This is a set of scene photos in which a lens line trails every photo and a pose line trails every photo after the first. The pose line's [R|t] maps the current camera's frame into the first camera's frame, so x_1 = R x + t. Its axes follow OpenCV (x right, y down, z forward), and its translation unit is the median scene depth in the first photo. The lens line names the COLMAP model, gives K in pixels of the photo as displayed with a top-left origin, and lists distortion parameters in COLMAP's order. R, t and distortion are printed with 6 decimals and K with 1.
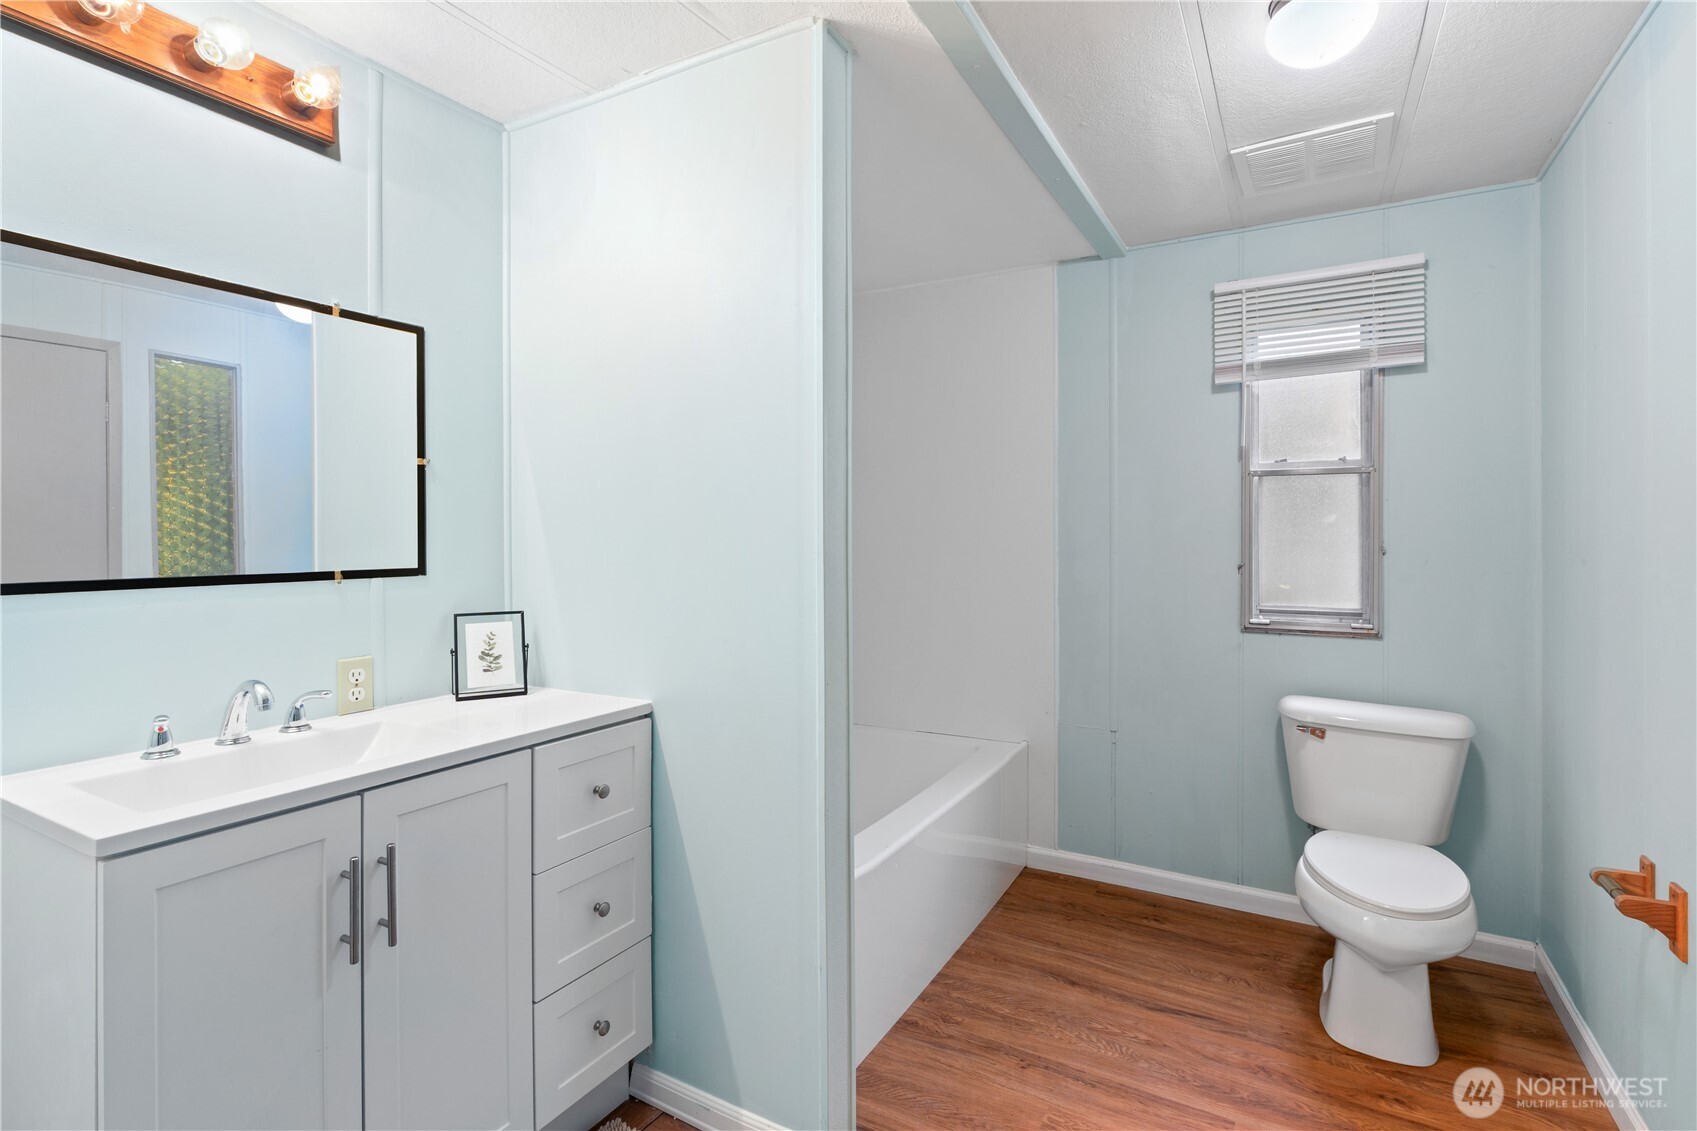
lens RADIAL K [[796.7, 0, 852.7], [0, 796.7, 540.7], [0, 0, 1]] dist [-0.007702, 0.000268]
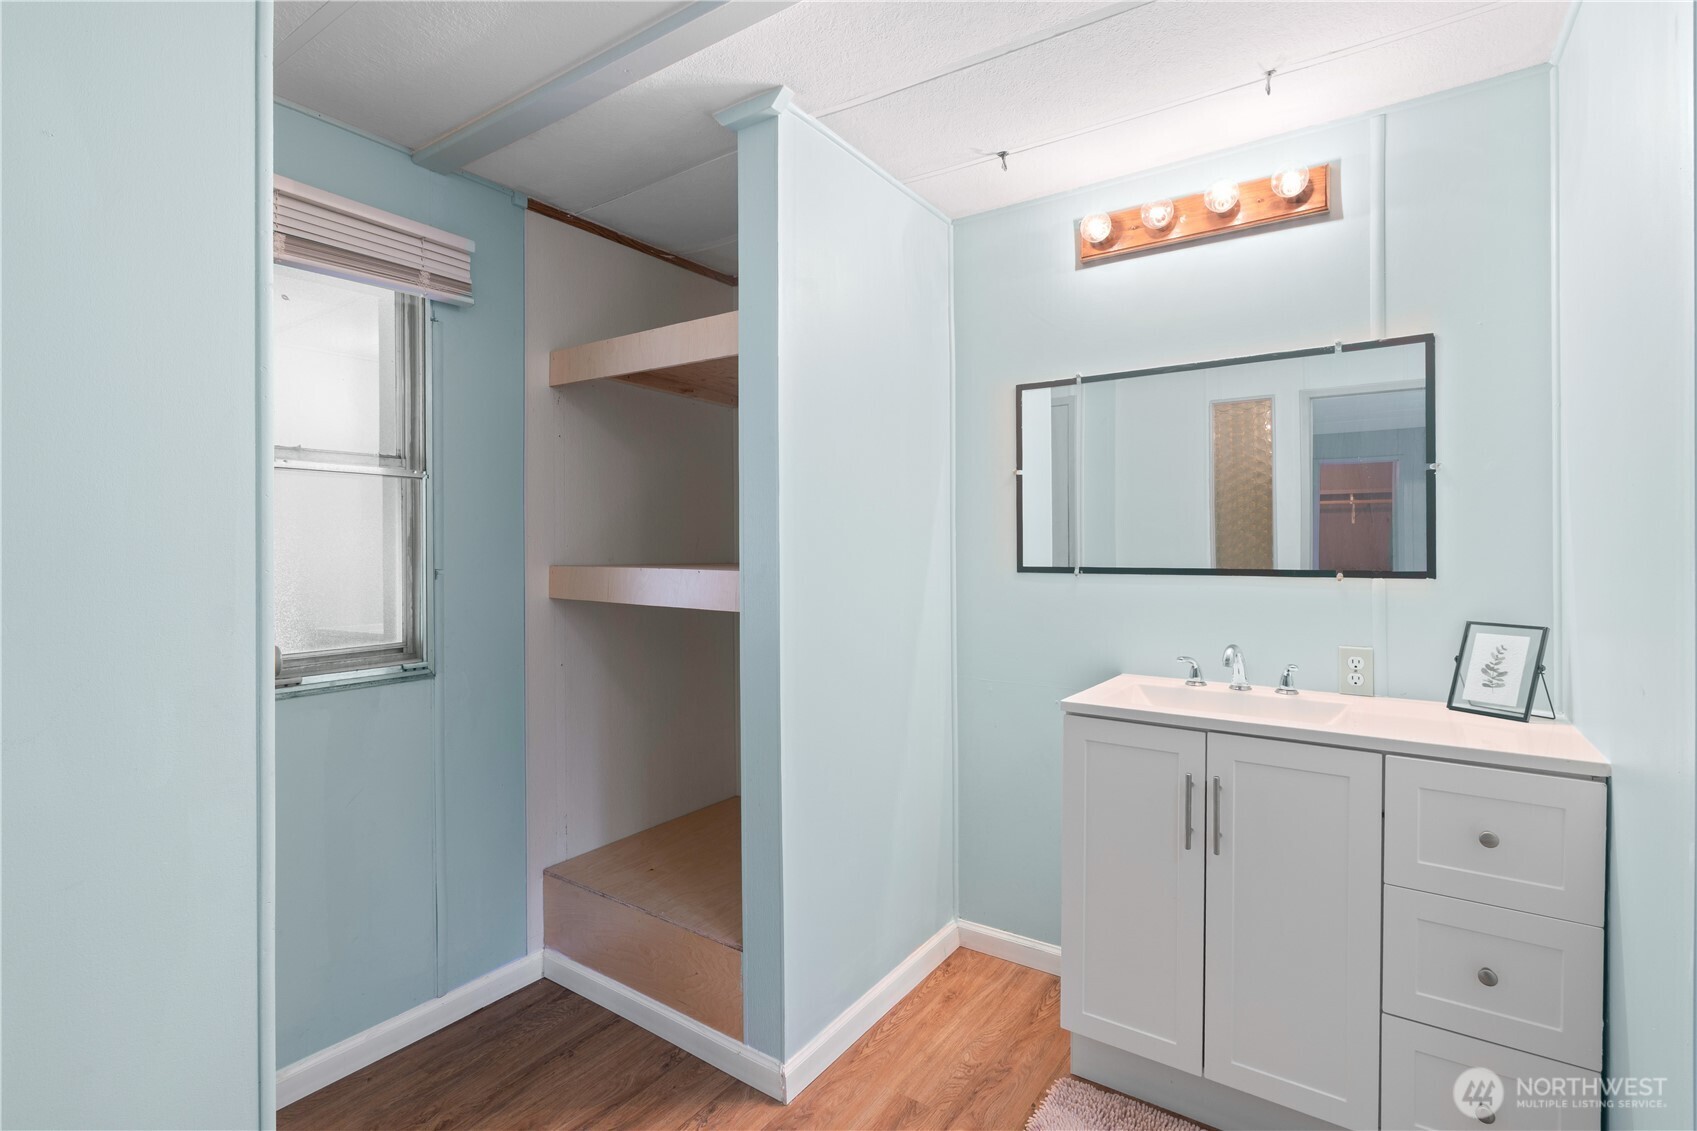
lens RADIAL K [[796.7, 0, 852.7], [0, 796.7, 540.7], [0, 0, 1]] dist [-0.007702, 0.000268]
pose [[-0.092984, 0.005626, -0.995652, 0.569615], [0.006294, 0.999967, 0.005063, -0.015600], [0.995648, -0.005796, -0.093016, 0.381486]]
